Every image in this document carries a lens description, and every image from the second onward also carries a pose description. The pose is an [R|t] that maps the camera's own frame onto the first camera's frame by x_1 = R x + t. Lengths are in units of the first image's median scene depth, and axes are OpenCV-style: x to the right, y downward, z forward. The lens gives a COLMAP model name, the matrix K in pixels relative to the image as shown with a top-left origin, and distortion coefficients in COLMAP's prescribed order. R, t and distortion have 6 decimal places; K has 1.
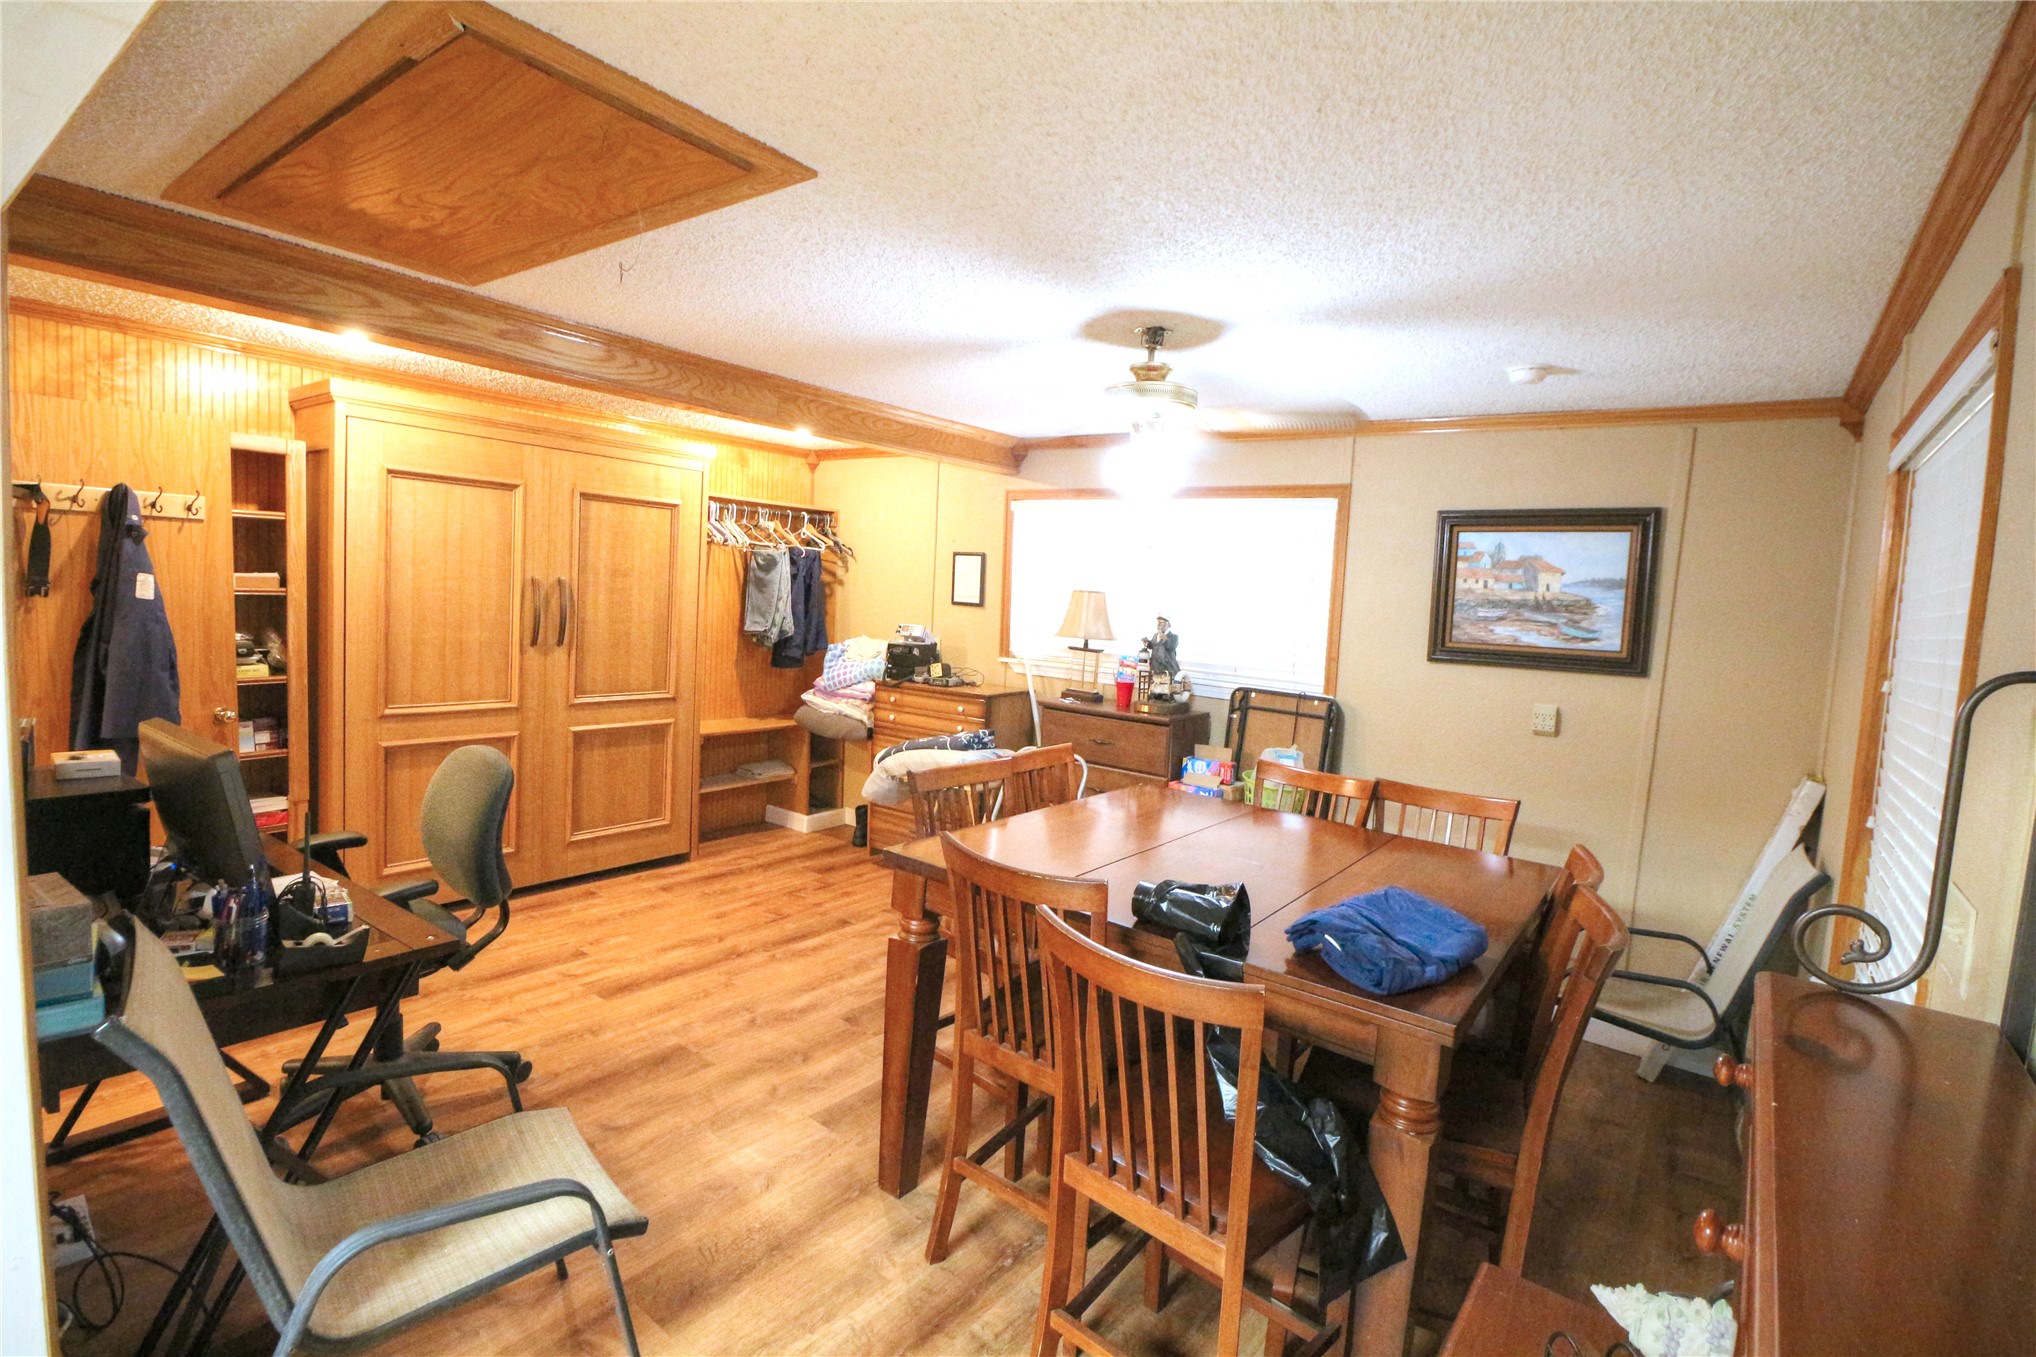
lens RADIAL K [[956.9, 0, 1022.7], [0, 956.9, 674.4], [0, 0, 1]] dist [-0.002712, -0.008853]
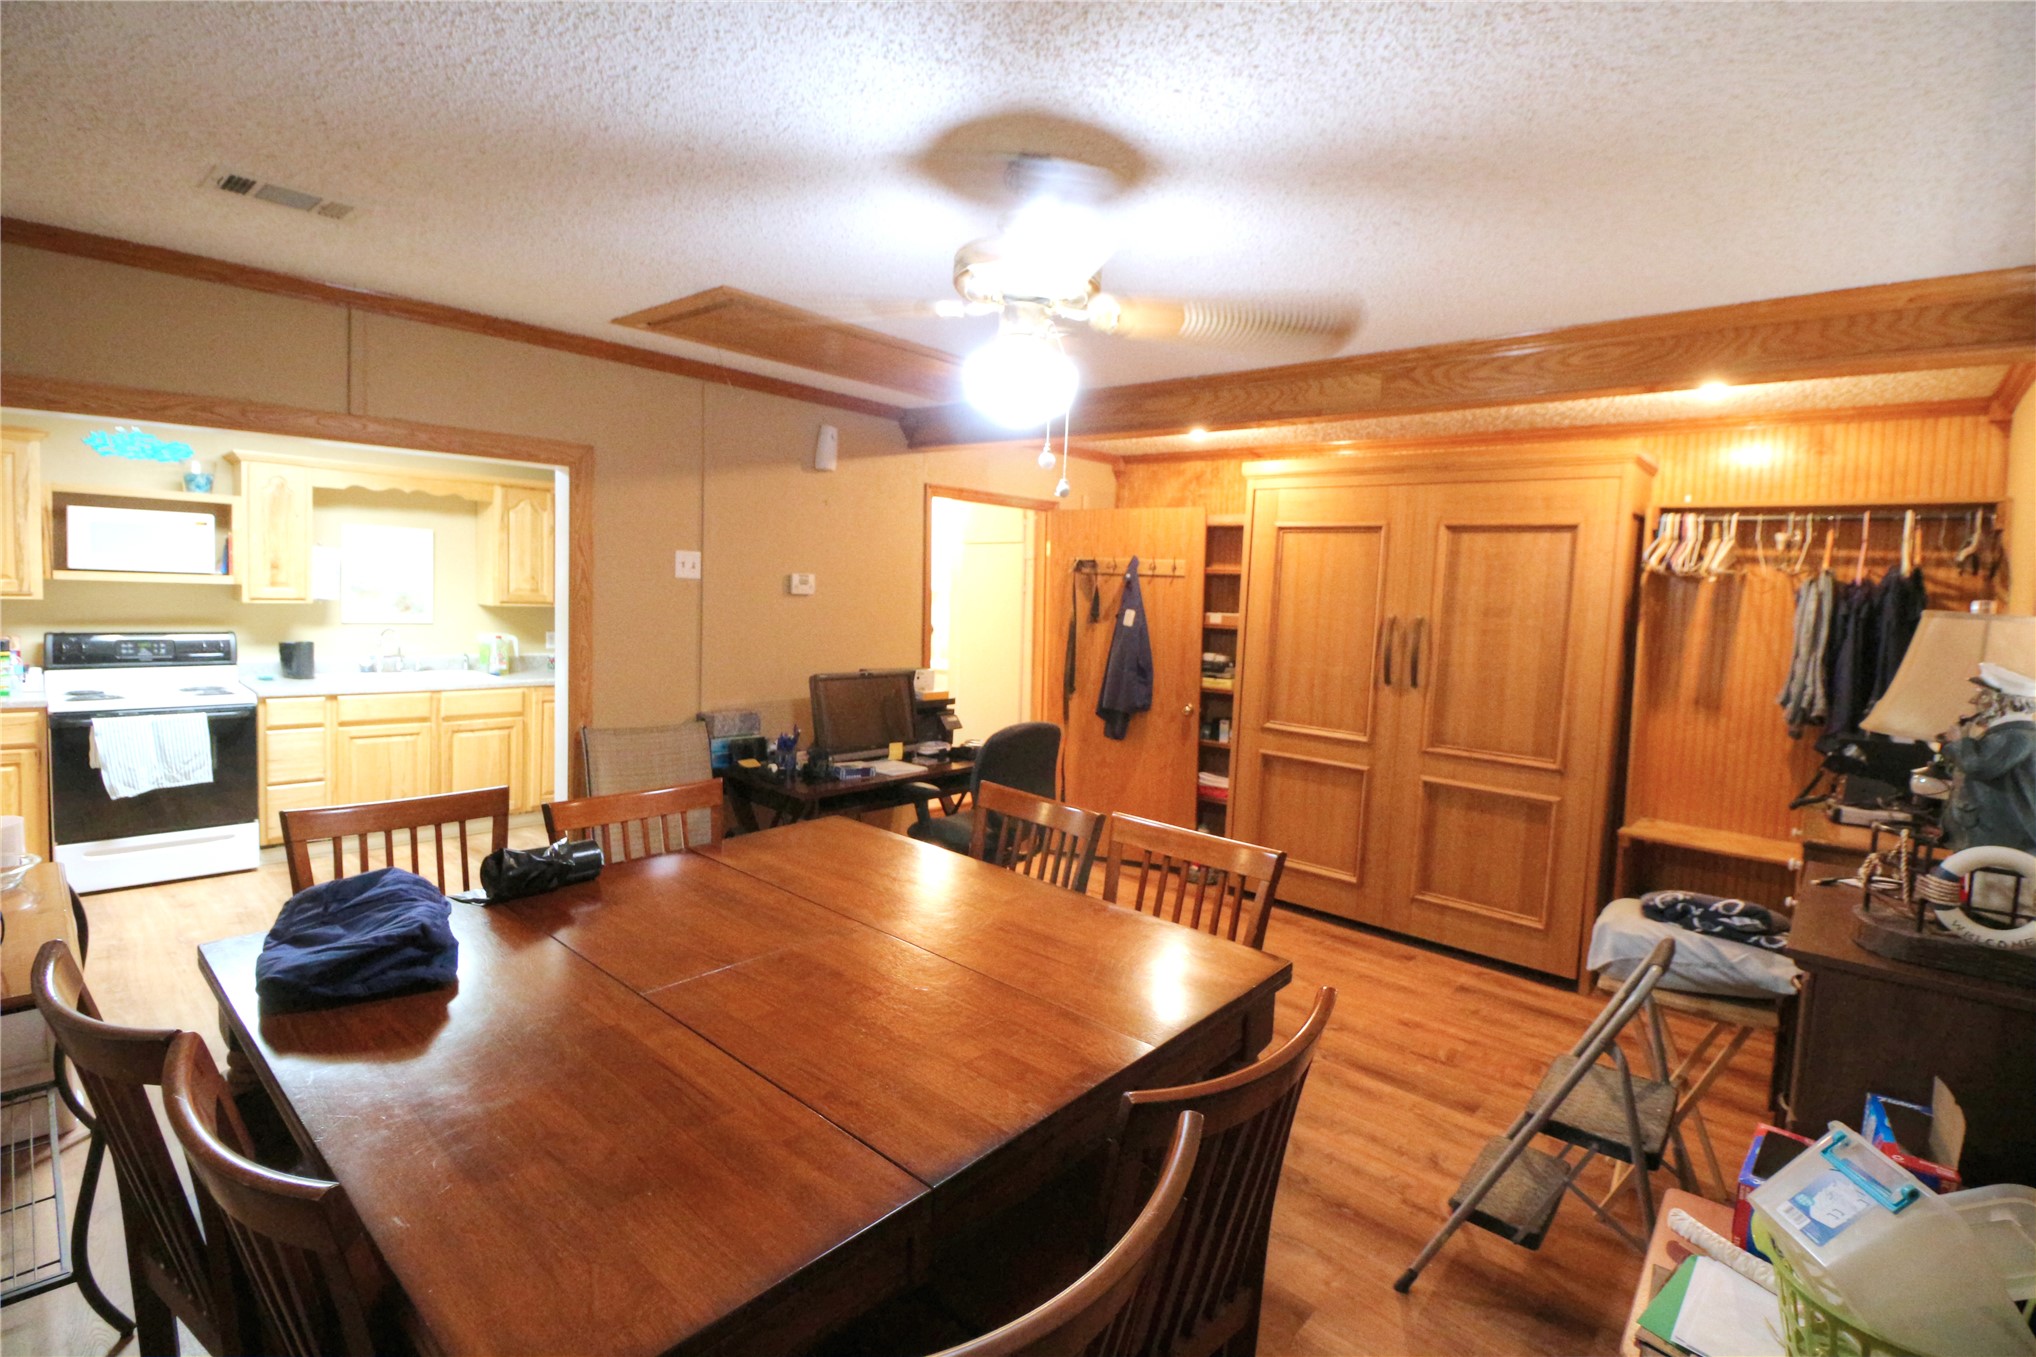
lens RADIAL K [[956.9, 0, 1031.2], [0, 956.9, 670.1], [0, 0, 1]] dist [-0.002712, -0.008853]
pose [[-0.071475, 0.028867, -0.997025, 0.311790], [-0.134230, 0.990210, 0.038292, -0.020452], [0.988369, 0.136568, -0.066900, 0.429175]]
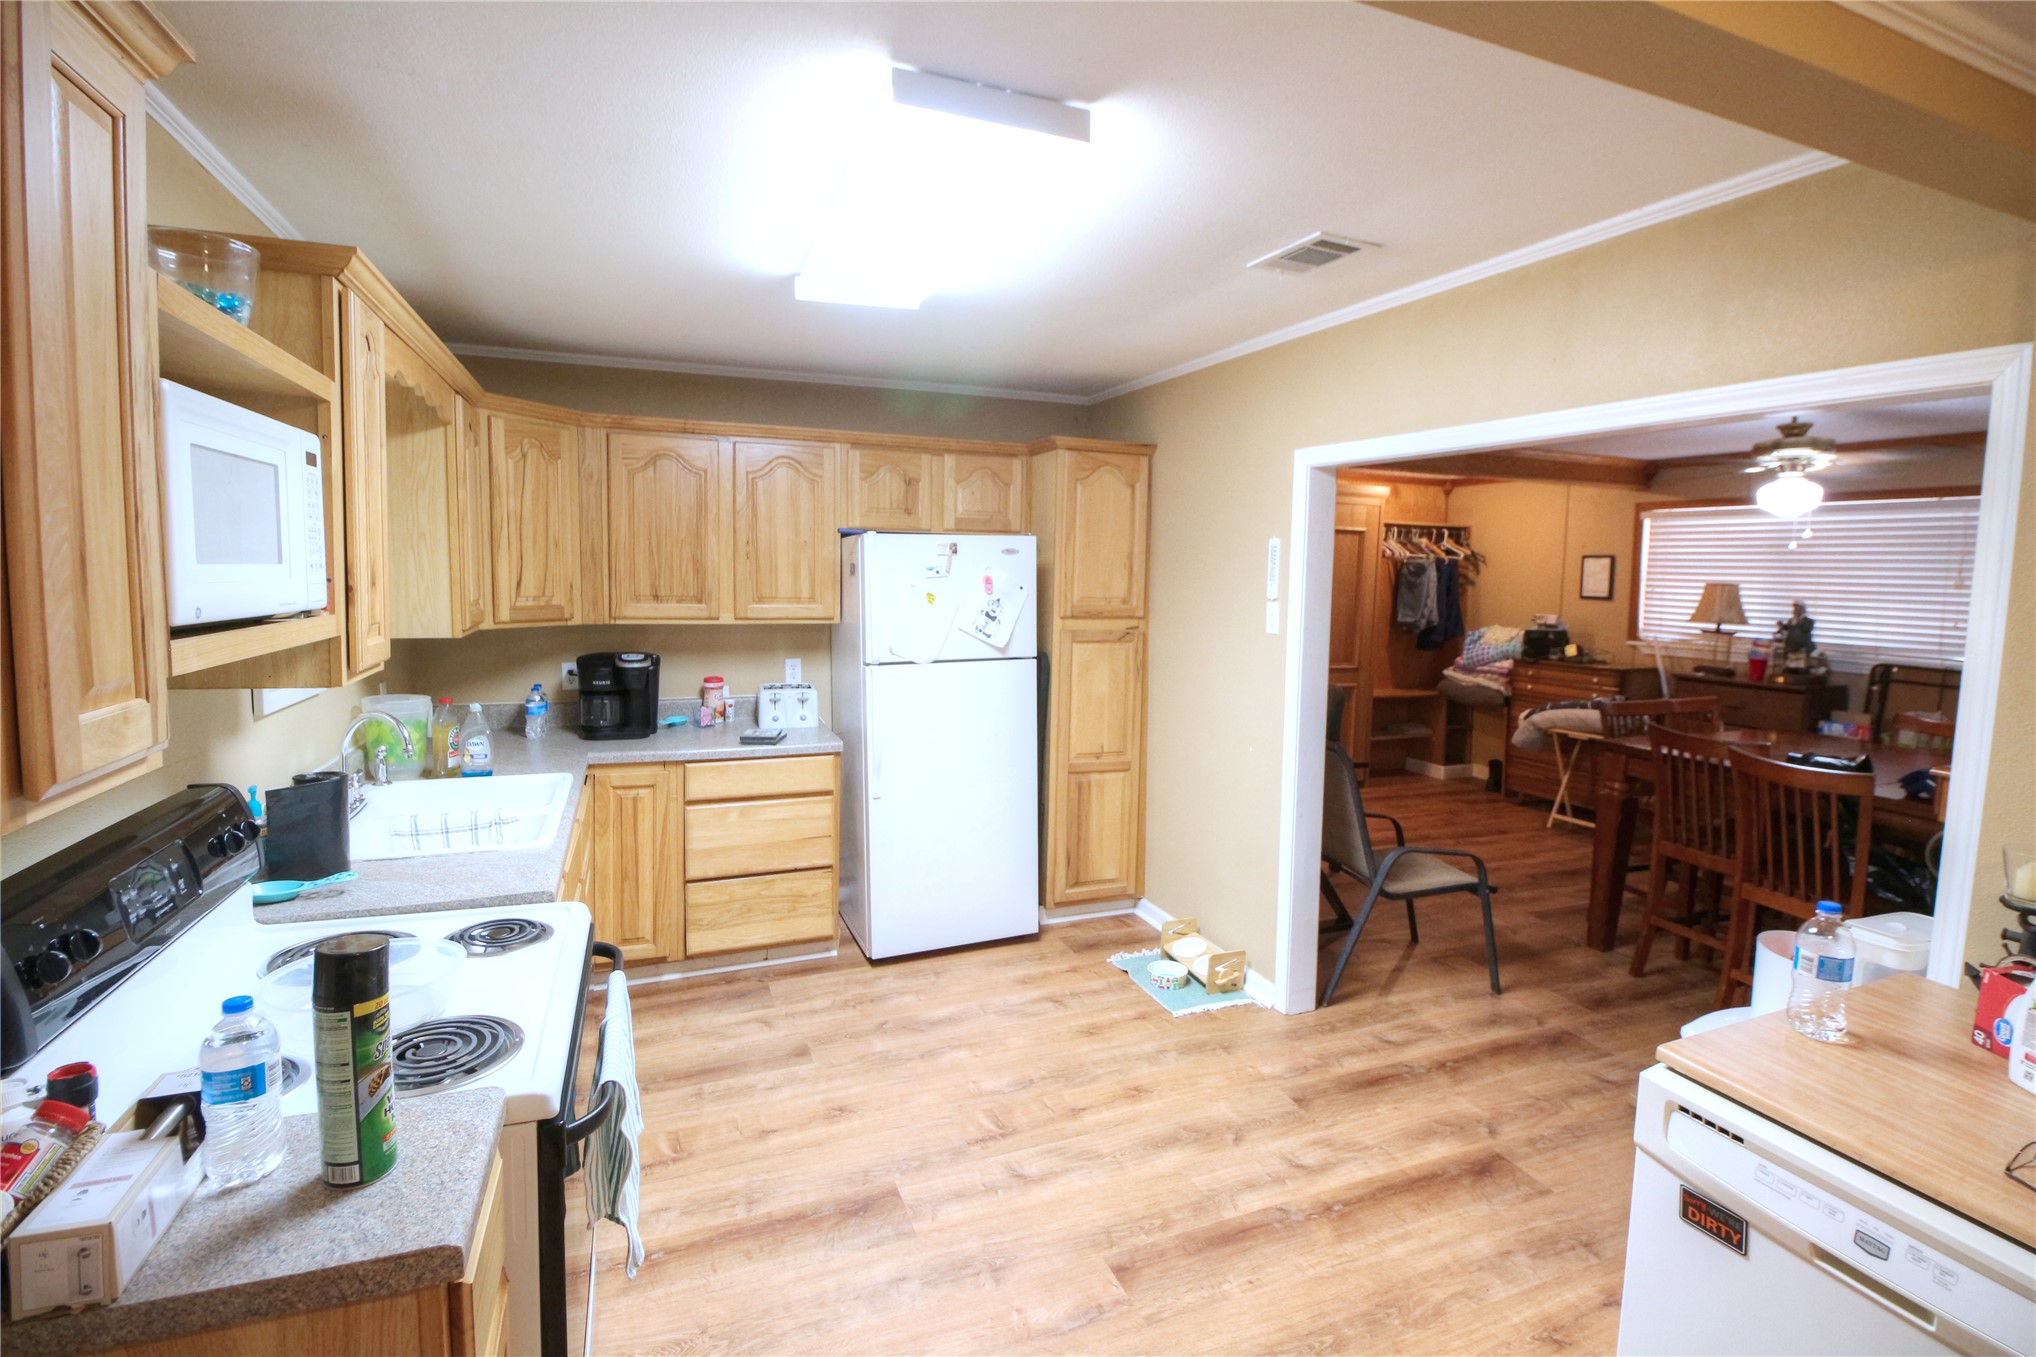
lens RADIAL K [[956.9, 0, 1022.8], [0, 956.9, 656.8], [0, 0, 1]] dist [-0.002712, -0.008853]
pose [[0.864076, 0.009210, -0.503277, -0.086744], [-0.020109, 0.999666, -0.016231, 0.041892], [0.502959, 0.024146, 0.863973, -0.483305]]
